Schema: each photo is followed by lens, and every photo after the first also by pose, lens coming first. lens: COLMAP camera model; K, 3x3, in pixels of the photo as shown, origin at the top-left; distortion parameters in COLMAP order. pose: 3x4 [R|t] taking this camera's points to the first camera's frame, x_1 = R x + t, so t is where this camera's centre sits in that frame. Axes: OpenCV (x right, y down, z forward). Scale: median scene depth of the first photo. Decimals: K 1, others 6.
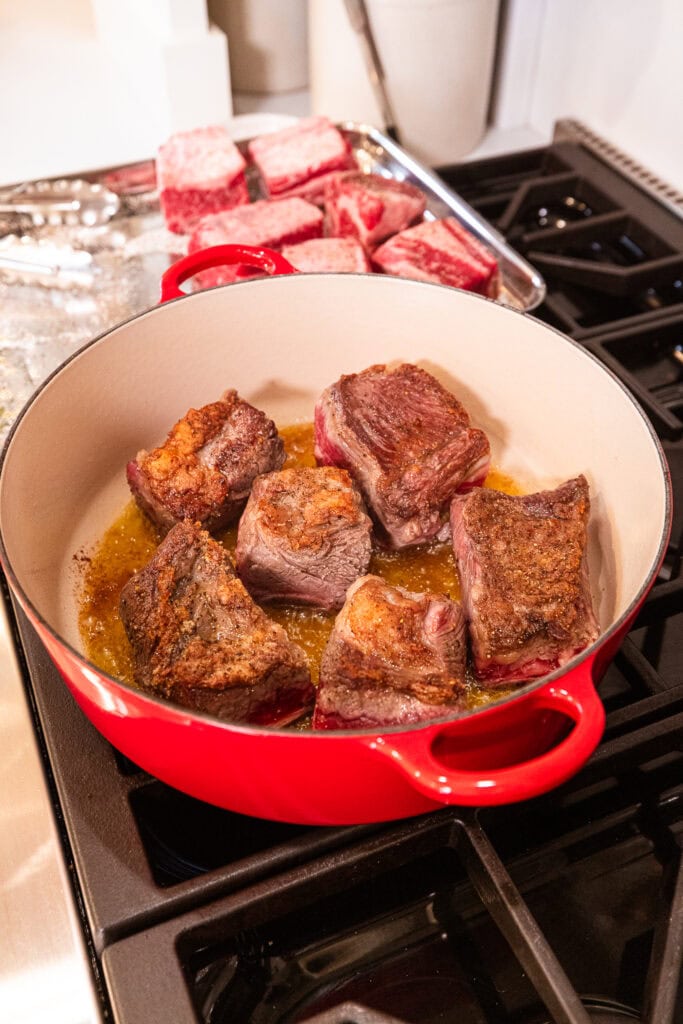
lens RADIAL K [[994.0, 0, 334.4], [0, 994.0, 506.6], [0, 0, 1]] dist [0.017594, 0.000000]
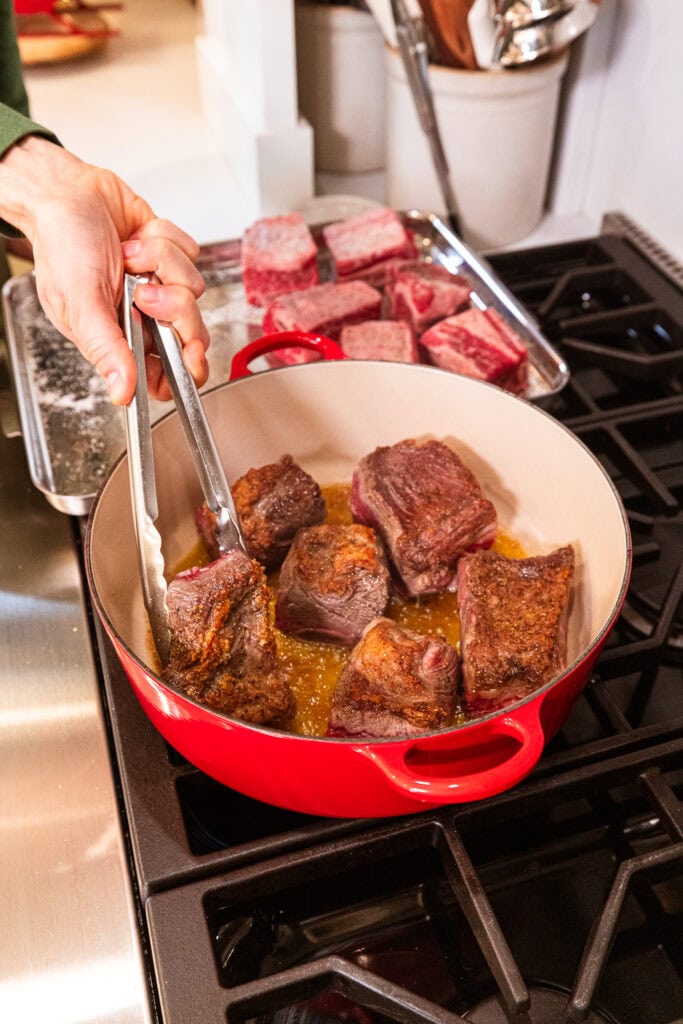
lens RADIAL K [[994.0, 0, 339.7], [0, 994.0, 507.0], [0, 0, 1]] dist [0.017594, 0.000000]
pose [[0.995427, 0.061432, -0.073159, 0.059292], [-0.063569, 0.997605, -0.027247, -0.027647], [0.071309, 0.031773, 0.996948, -0.208453]]
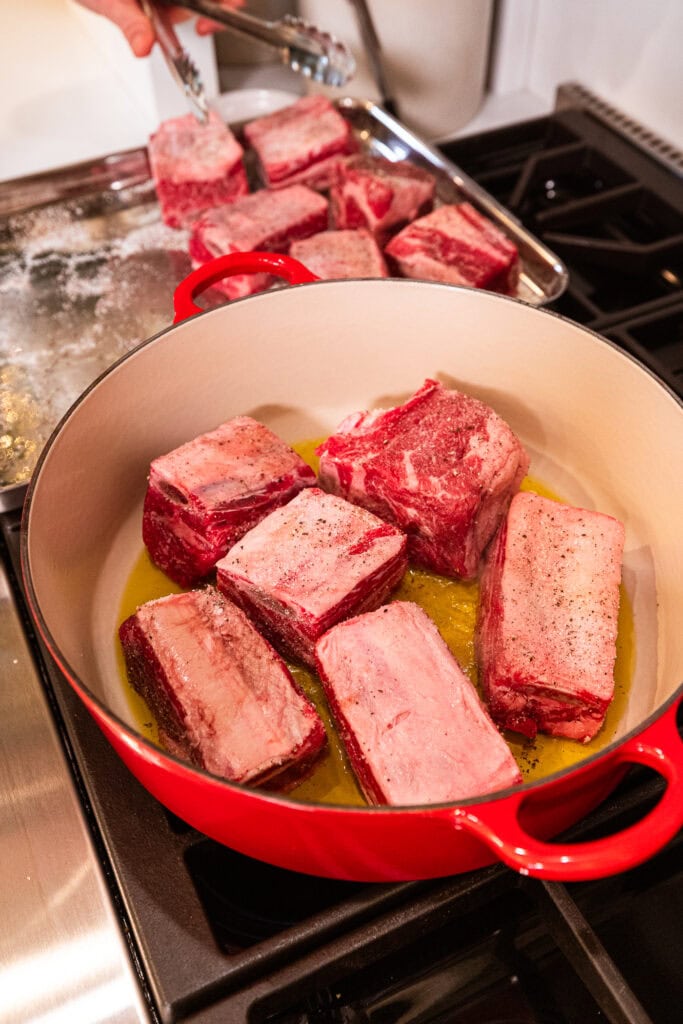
lens RADIAL K [[994.0, 0, 340.1], [0, 994.0, 510.4], [0, 0, 1]] dist [0.017594, 0.000000]
pose [[0.998601, -0.048325, 0.021459, -0.053286], [0.047199, 0.997624, 0.050195, -0.071159], [-0.023834, -0.049112, 0.998509, 0.049791]]
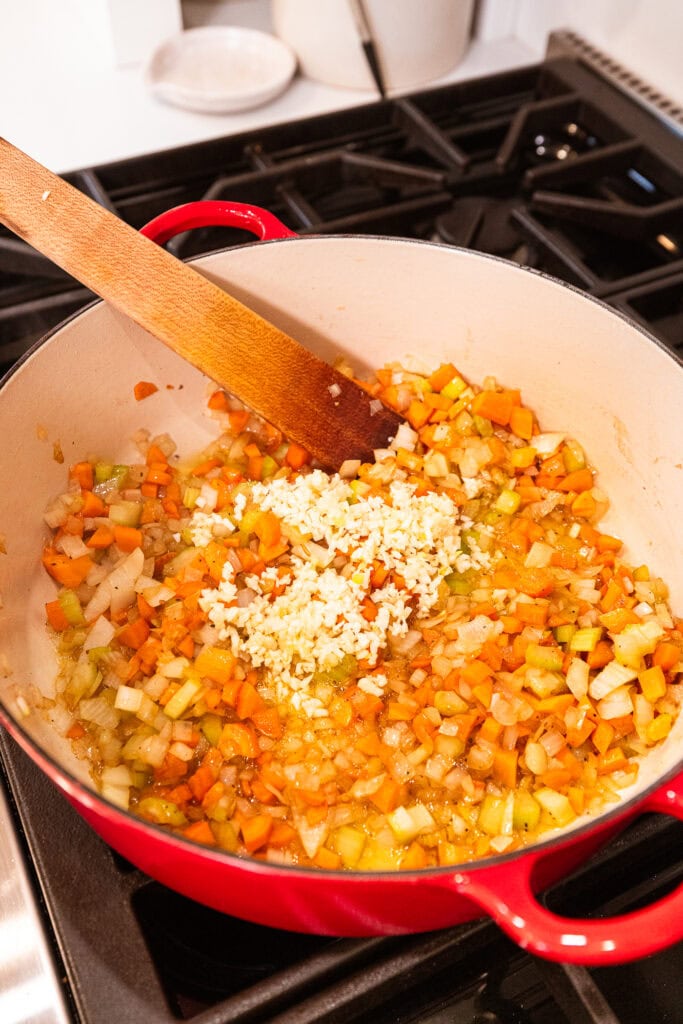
lens RADIAL K [[994.0, 0, 340.3], [0, 994.0, 511.0], [0, 0, 1]] dist [0.017594, 0.000000]
pose [[0.997609, -0.034313, 0.059991, -0.062194], [0.028855, 0.995561, 0.089581, -0.089097], [-0.062798, -0.087635, 0.994171, 0.166081]]
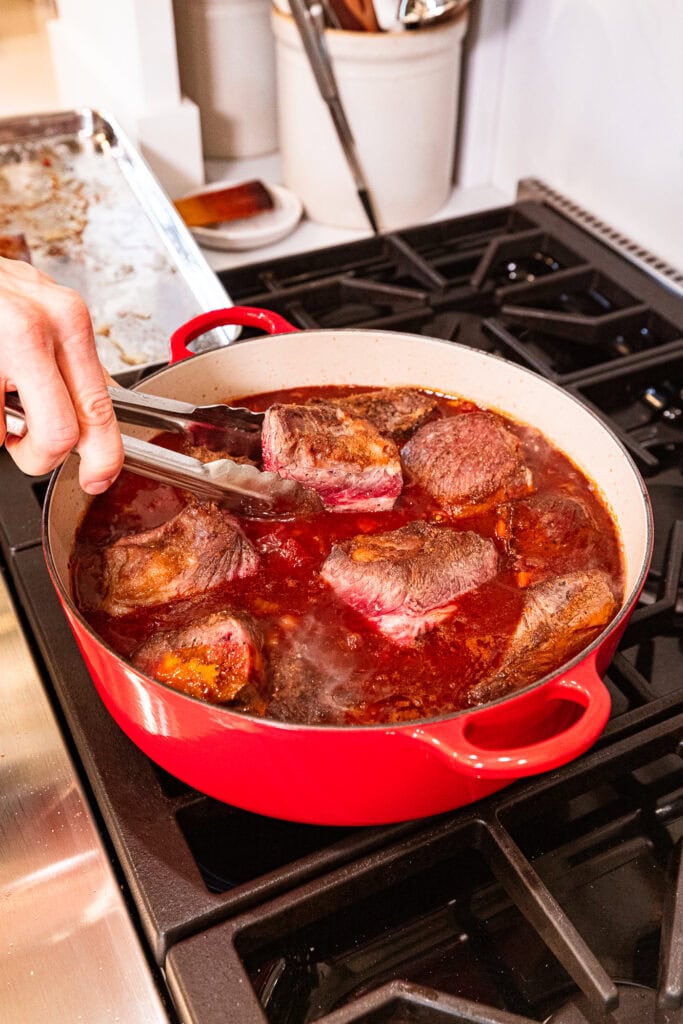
lens RADIAL K [[1079.0, 0, 341.7], [0, 1079.0, 504.7], [0, 0, 1]] dist [0.011967, 0.000000]
pose [[0.997822, -0.037287, 0.054423, -0.068721], [0.040964, 0.996837, -0.068099, 0.037465], [-0.051711, 0.070180, 0.996193, -0.170602]]
